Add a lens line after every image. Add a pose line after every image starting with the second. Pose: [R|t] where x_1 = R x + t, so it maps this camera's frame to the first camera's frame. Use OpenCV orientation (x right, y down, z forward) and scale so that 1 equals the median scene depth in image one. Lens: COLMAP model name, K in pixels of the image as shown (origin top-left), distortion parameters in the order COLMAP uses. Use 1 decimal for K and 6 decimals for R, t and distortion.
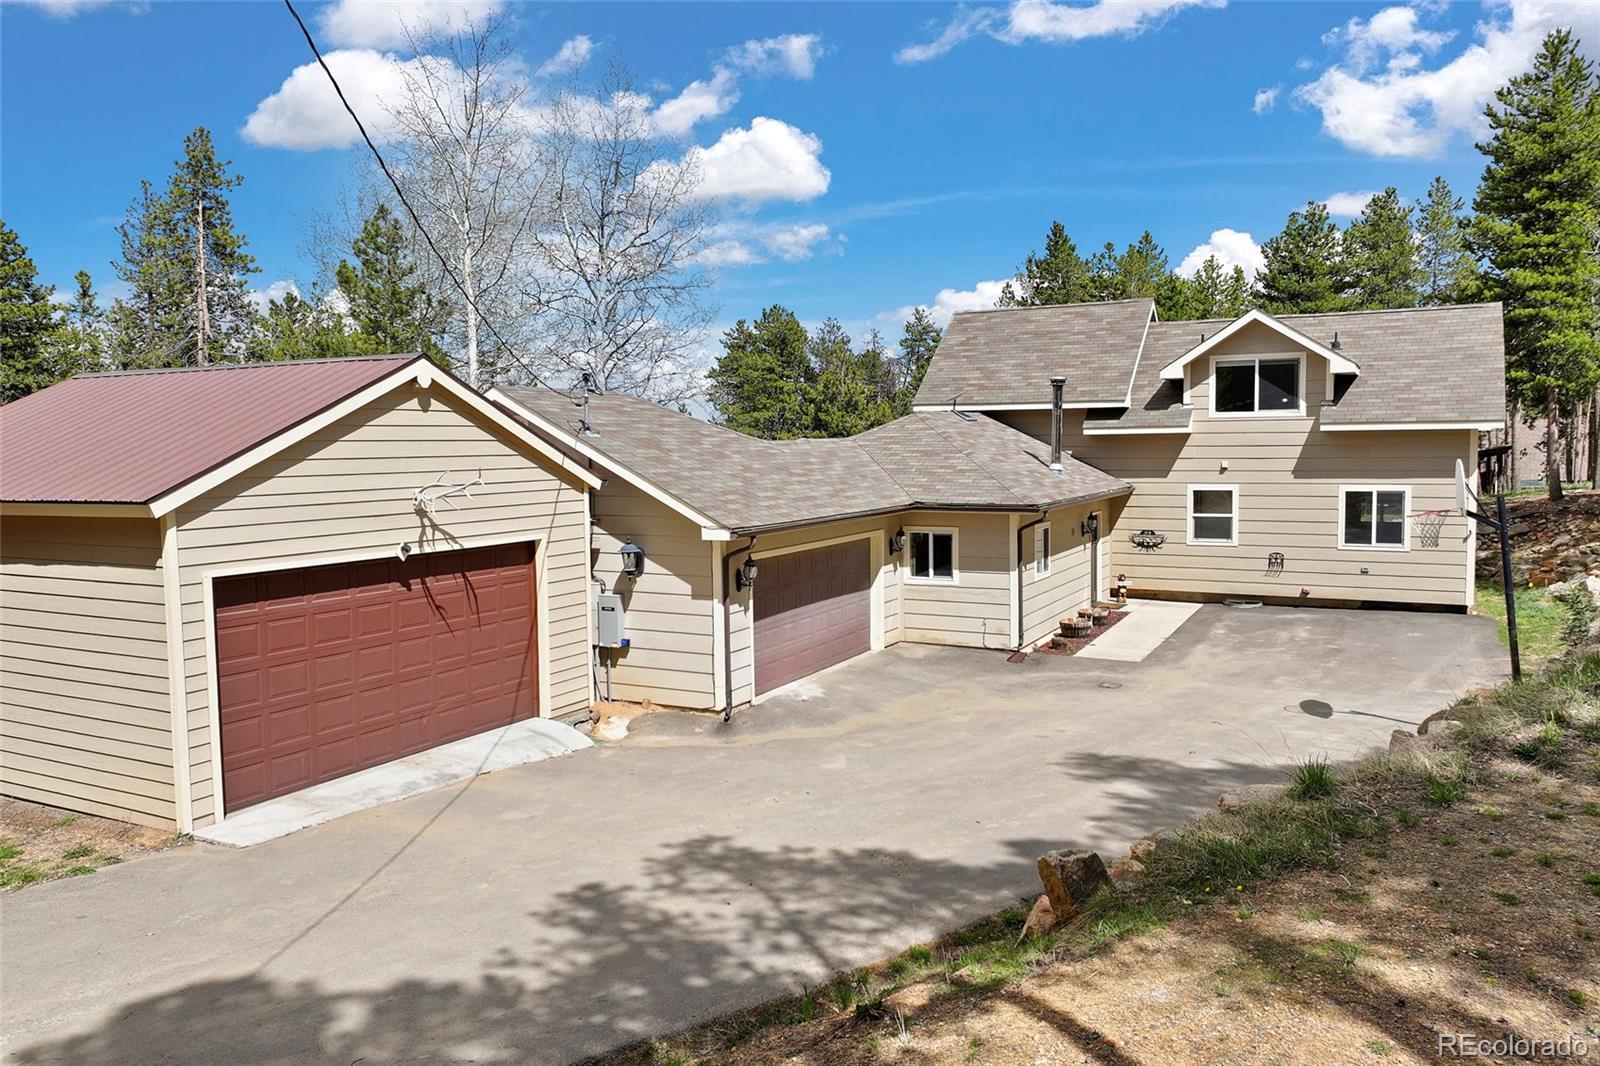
lens RADIAL K [[1147.2, 0, 800.0], [0, 1147.2, 533.0], [0, 0, 1]] dist [-0.003541, 0.022238]
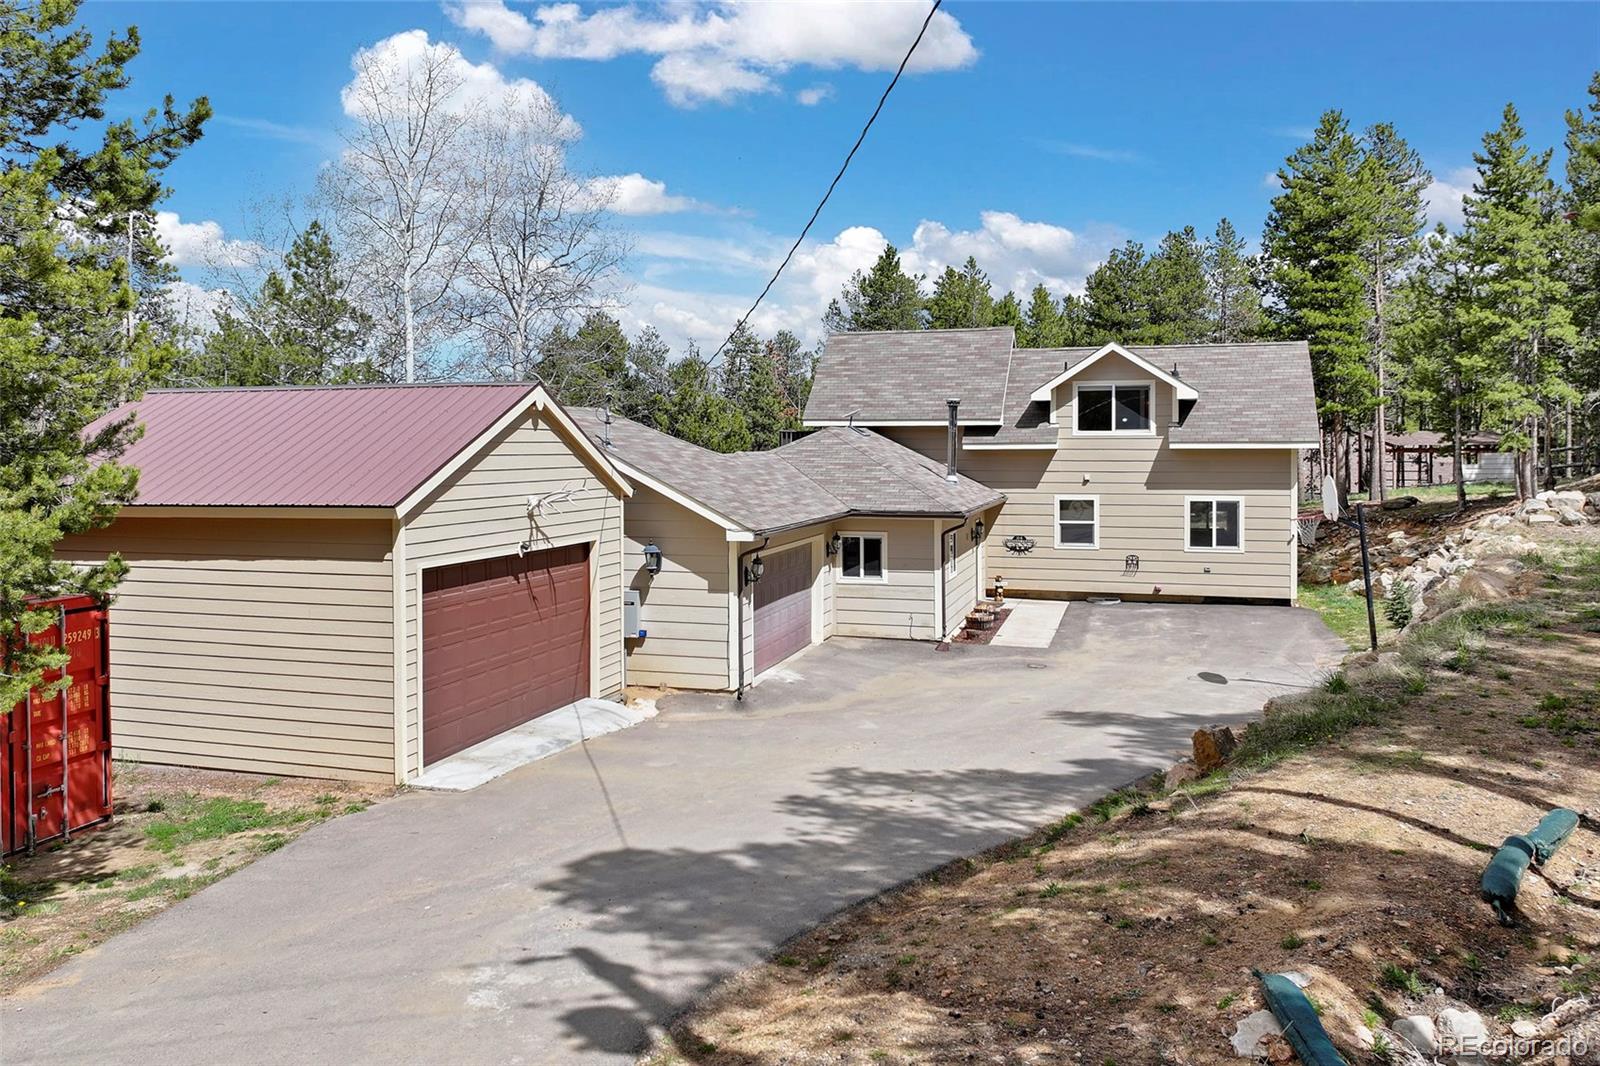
lens RADIAL K [[1173.2, 0, 798.9], [0, 1173.2, 480.7], [0, 0, 1]] dist [0.008368, 0.005096]
pose [[0.985702, 0.005115, 0.168421, -0.129968], [0.003944, 0.998565, -0.053414, 0.005430], [-0.168452, 0.053315, 0.984267, -0.111478]]
